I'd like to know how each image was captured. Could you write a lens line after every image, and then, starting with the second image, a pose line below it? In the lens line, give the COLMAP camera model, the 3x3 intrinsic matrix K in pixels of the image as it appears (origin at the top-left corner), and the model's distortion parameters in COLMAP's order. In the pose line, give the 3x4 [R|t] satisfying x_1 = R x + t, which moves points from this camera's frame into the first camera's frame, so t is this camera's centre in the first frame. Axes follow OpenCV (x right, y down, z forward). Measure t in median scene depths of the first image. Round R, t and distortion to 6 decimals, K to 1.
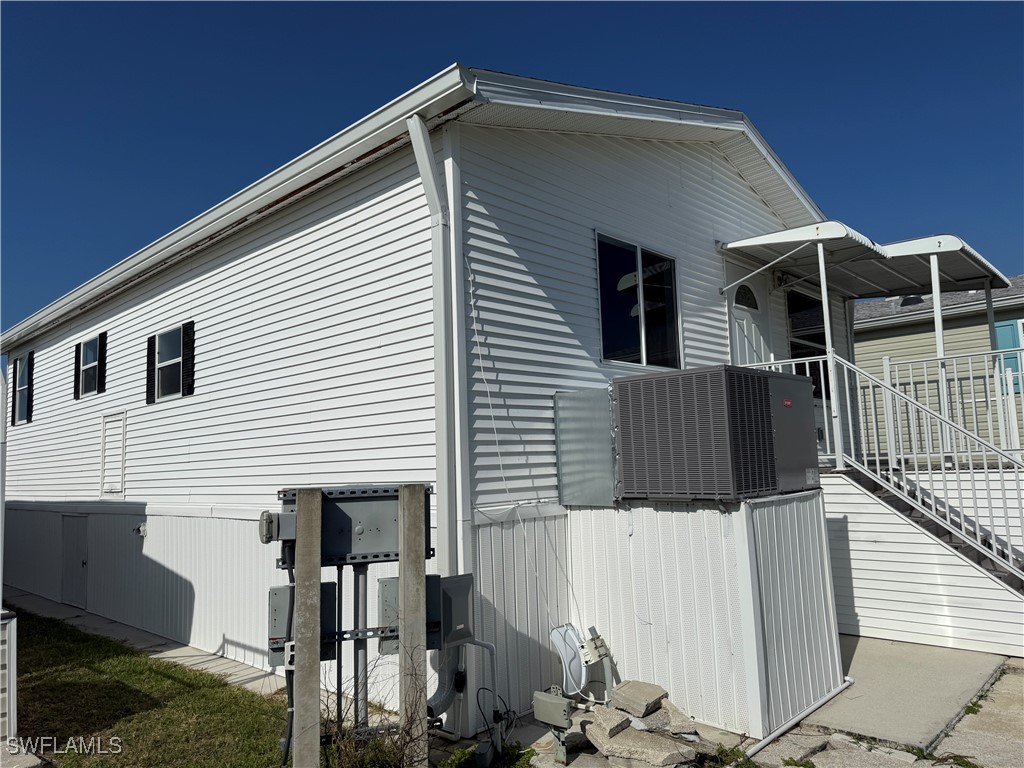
lens RADIAL K [[718.7, 0, 510.7], [0, 718.7, 384.3], [0, 0, 1]] dist [0.053972, -0.059468]
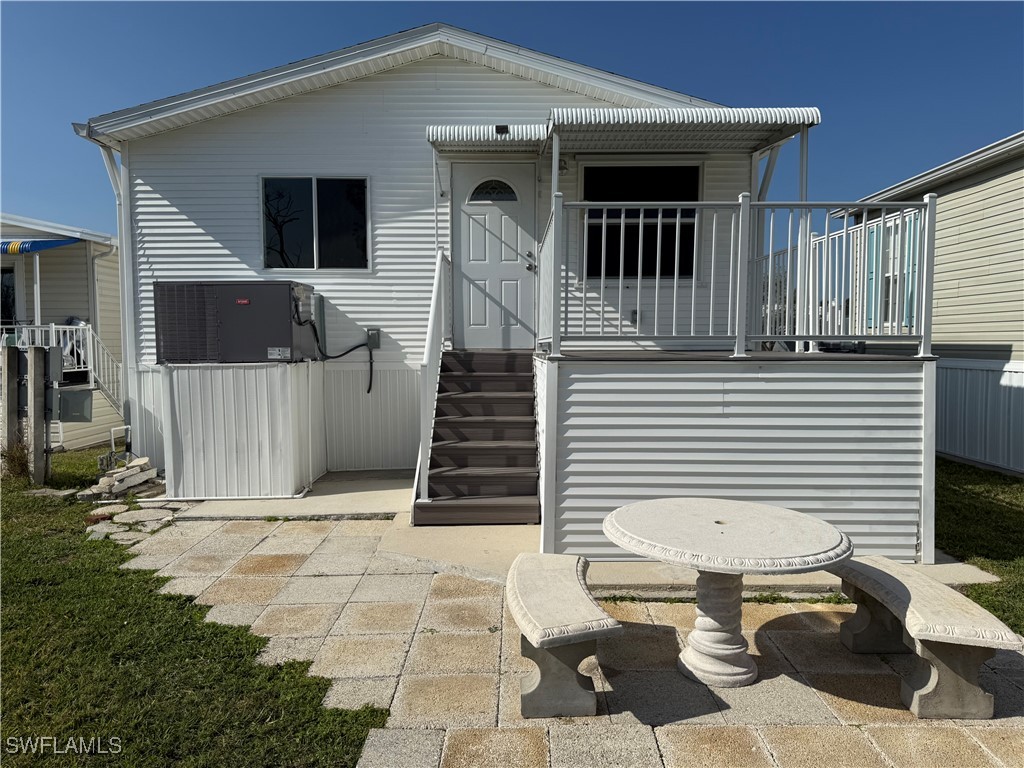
lens RADIAL K [[718.7, 0, 515.5], [0, 718.7, 384.9], [0, 0, 1]] dist [0.053972, -0.059468]
pose [[0.682448, 0.075681, -0.727006, 1.815913], [0.056218, 0.986244, 0.155439, -0.002210], [0.728769, -0.146950, 0.668806, 0.410384]]
